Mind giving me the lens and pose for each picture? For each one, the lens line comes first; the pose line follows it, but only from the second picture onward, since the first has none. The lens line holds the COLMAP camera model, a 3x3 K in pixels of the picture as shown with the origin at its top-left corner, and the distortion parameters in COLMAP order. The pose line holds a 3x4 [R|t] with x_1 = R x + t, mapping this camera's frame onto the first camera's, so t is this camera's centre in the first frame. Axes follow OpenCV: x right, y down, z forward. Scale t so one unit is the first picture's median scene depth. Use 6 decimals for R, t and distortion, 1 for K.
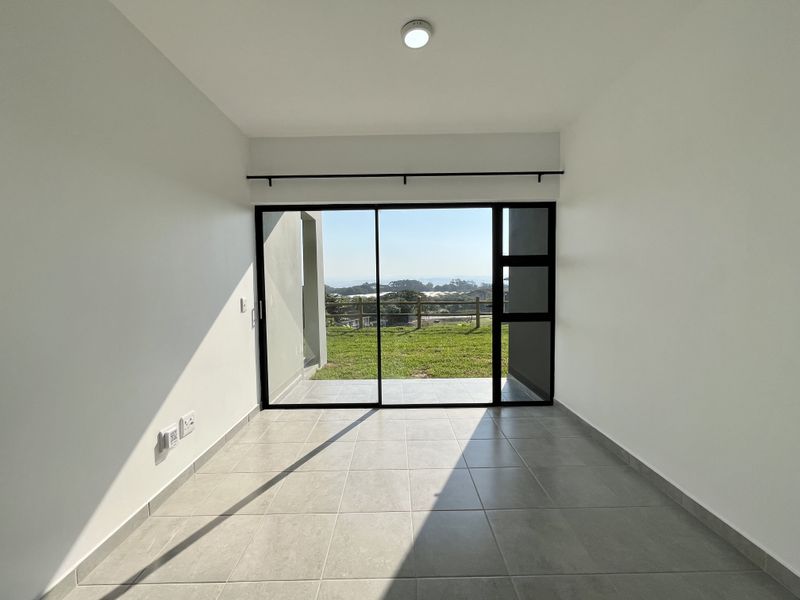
lens RADIAL K [[323.5, 0, 398.0], [0, 323.5, 300.2], [0, 0, 1]] dist [-0.001106, 0.000083]
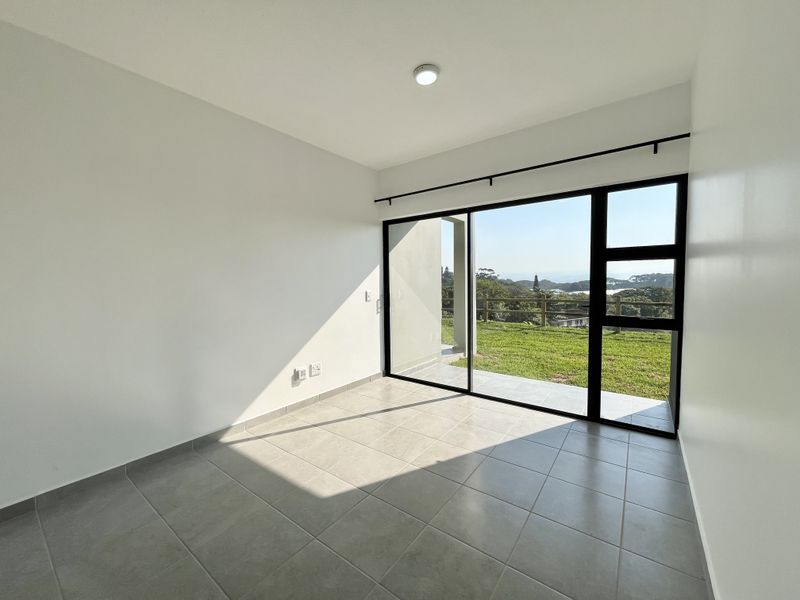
lens RADIAL K [[323.5, 0, 398.0], [0, 323.5, 300.2], [0, 0, 1]] dist [-0.001106, 0.000083]
pose [[0.794620, 0.039853, -0.605798, 0.415277], [-0.030195, 0.999203, 0.026126, -0.006570], [0.606356, -0.002468, 0.795189, -0.013595]]
